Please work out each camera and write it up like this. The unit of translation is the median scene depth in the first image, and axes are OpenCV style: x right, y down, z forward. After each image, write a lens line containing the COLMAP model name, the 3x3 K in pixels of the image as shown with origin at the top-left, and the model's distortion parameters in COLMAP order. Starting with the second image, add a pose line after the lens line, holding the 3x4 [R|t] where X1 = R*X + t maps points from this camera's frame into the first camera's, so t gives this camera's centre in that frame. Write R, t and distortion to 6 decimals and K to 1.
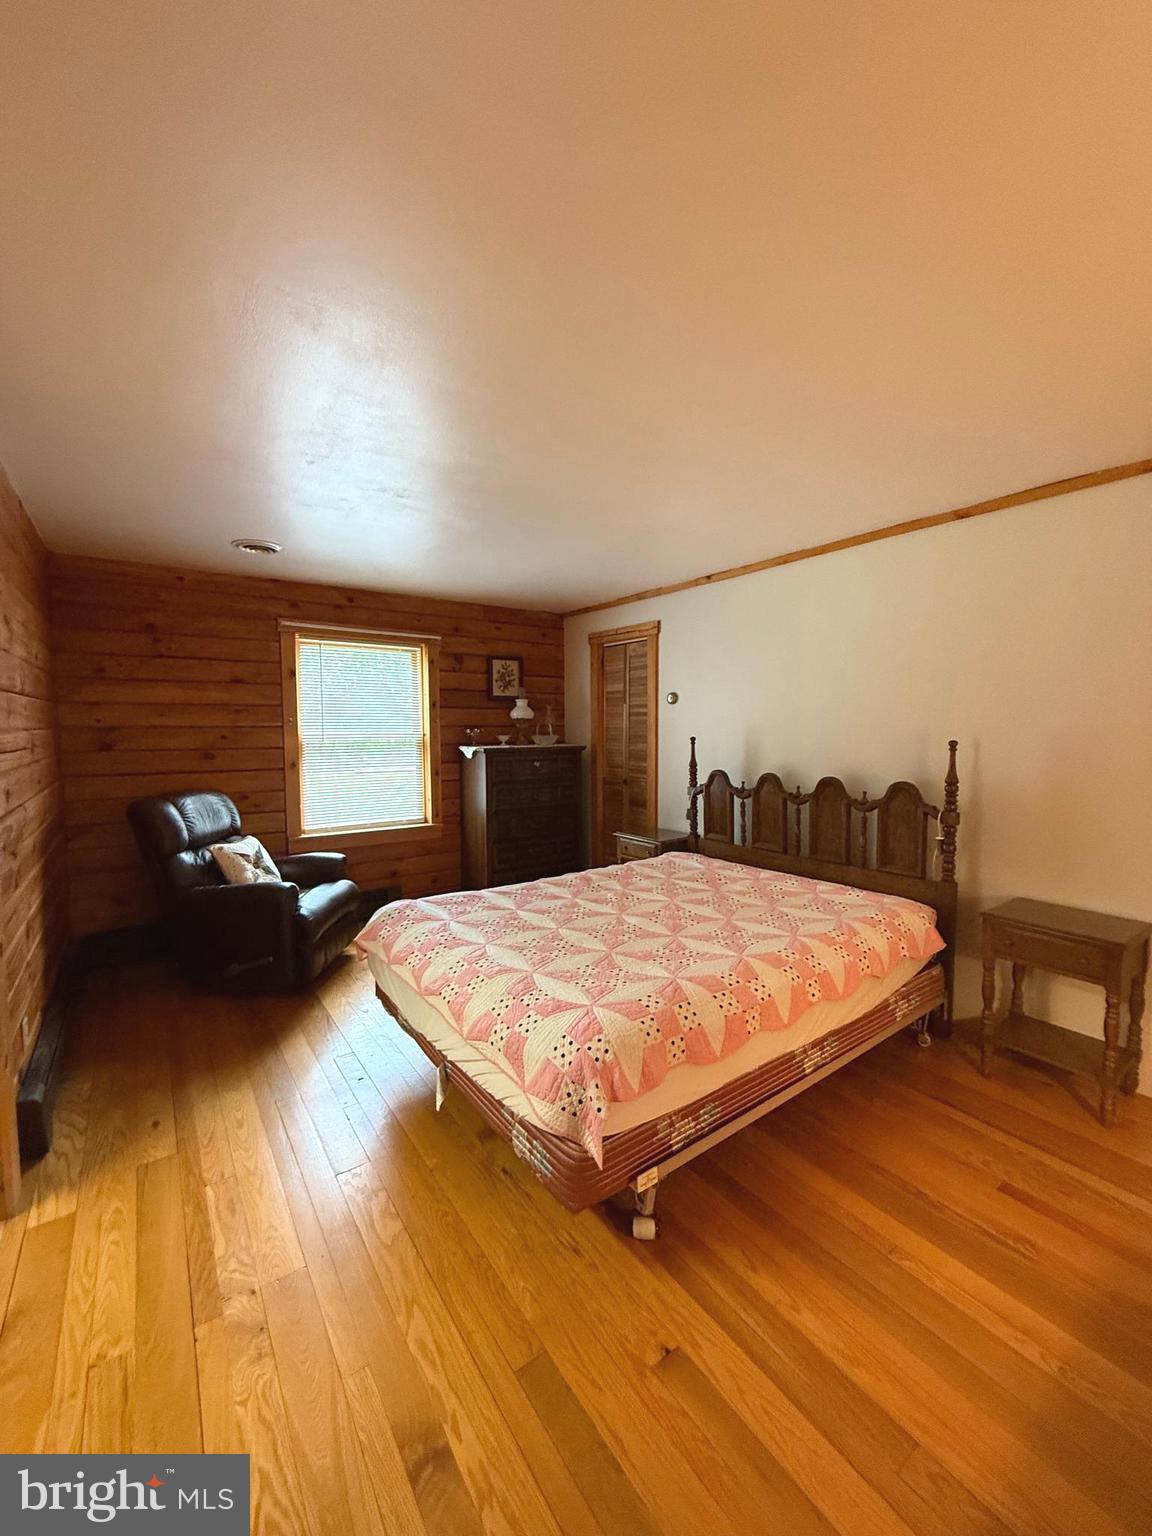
lens RADIAL K [[613.1, 0, 575.8], [0, 613.1, 769.6], [0, 0, 1]] dist [-0.001396, 0.000589]
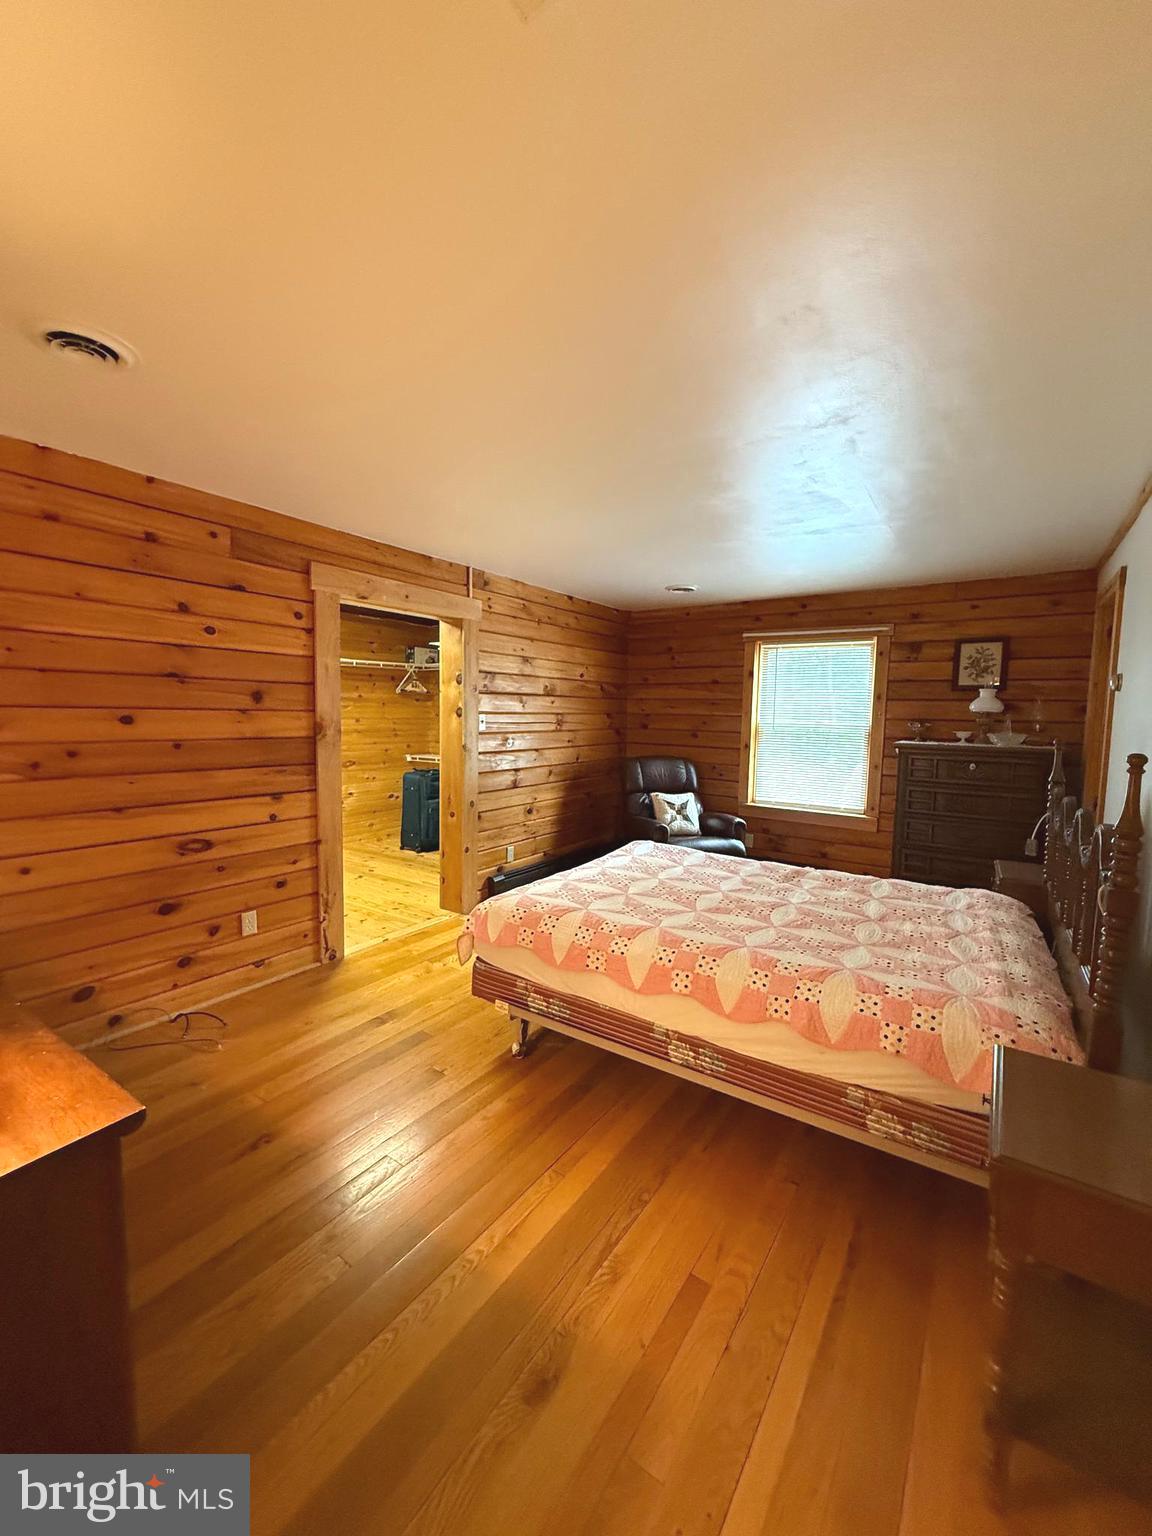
lens RADIAL K [[613.1, 0, 575.0], [0, 613.1, 765.4], [0, 0, 1]] dist [-0.001396, 0.000589]
pose [[0.335727, 0.090511, -0.937601, 0.632859], [-0.087829, 0.994044, 0.064511, -0.020073], [0.937856, 0.060691, 0.341677, 0.245205]]
